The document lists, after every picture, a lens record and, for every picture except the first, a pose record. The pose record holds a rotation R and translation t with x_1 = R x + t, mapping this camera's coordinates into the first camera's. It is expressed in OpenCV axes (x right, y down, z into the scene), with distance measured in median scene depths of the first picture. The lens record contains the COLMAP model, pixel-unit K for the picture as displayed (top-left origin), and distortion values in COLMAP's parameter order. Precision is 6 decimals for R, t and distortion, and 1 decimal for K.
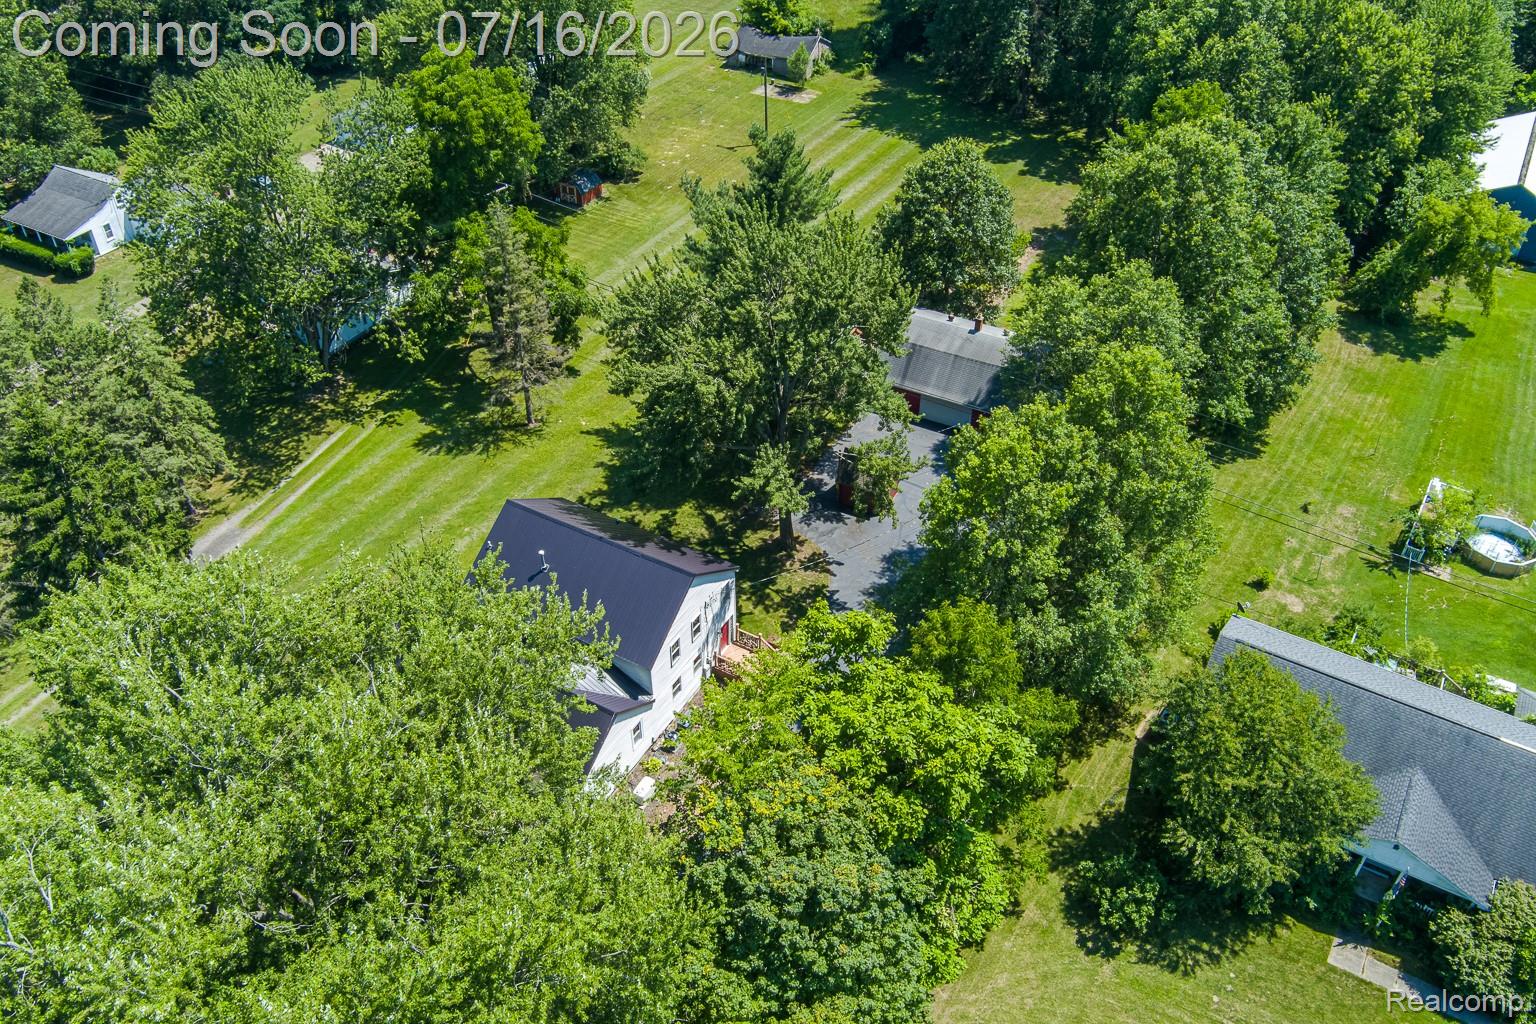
lens RADIAL K [[1241.8, 0, 769.0], [0, 1241.8, 506.0], [0, 0, 1]] dist [-0.085411, 0.027967]
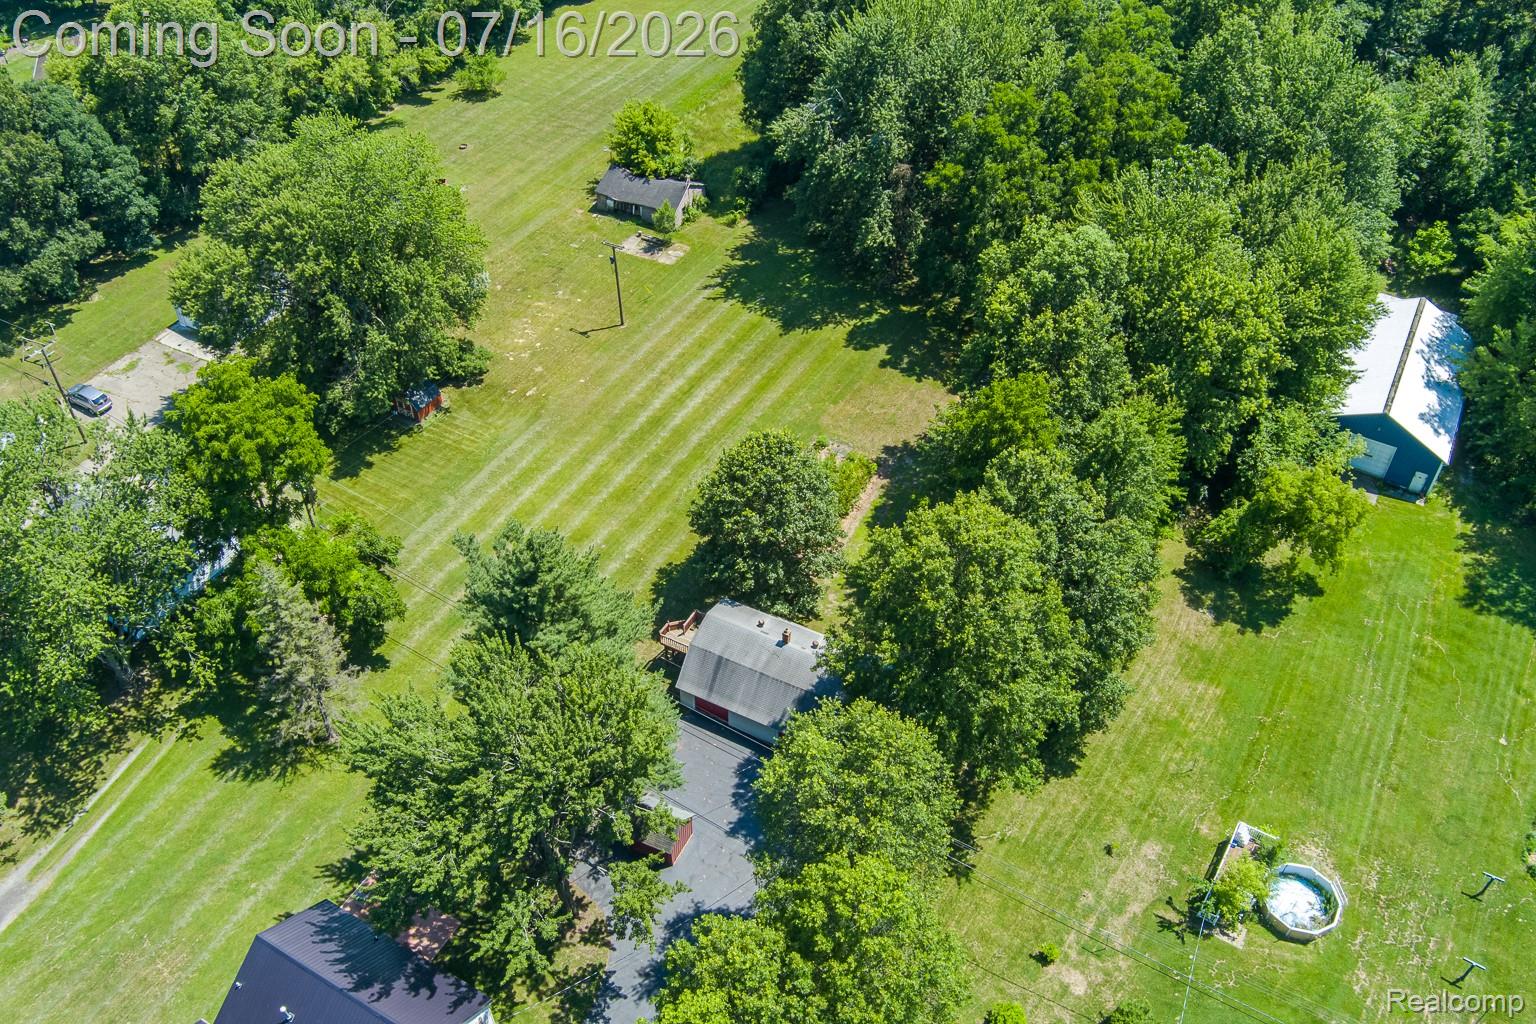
lens RADIAL K [[1241.8, 0, 762.4], [0, 1241.8, 507.6], [0, 0, 1]] dist [-0.085411, 0.027967]
pose [[0.999942, -0.007684, 0.007589, 0.140715], [0.007180, 0.997895, 0.064450, -0.303102], [-0.008069, -0.064392, 0.997892, 0.036505]]
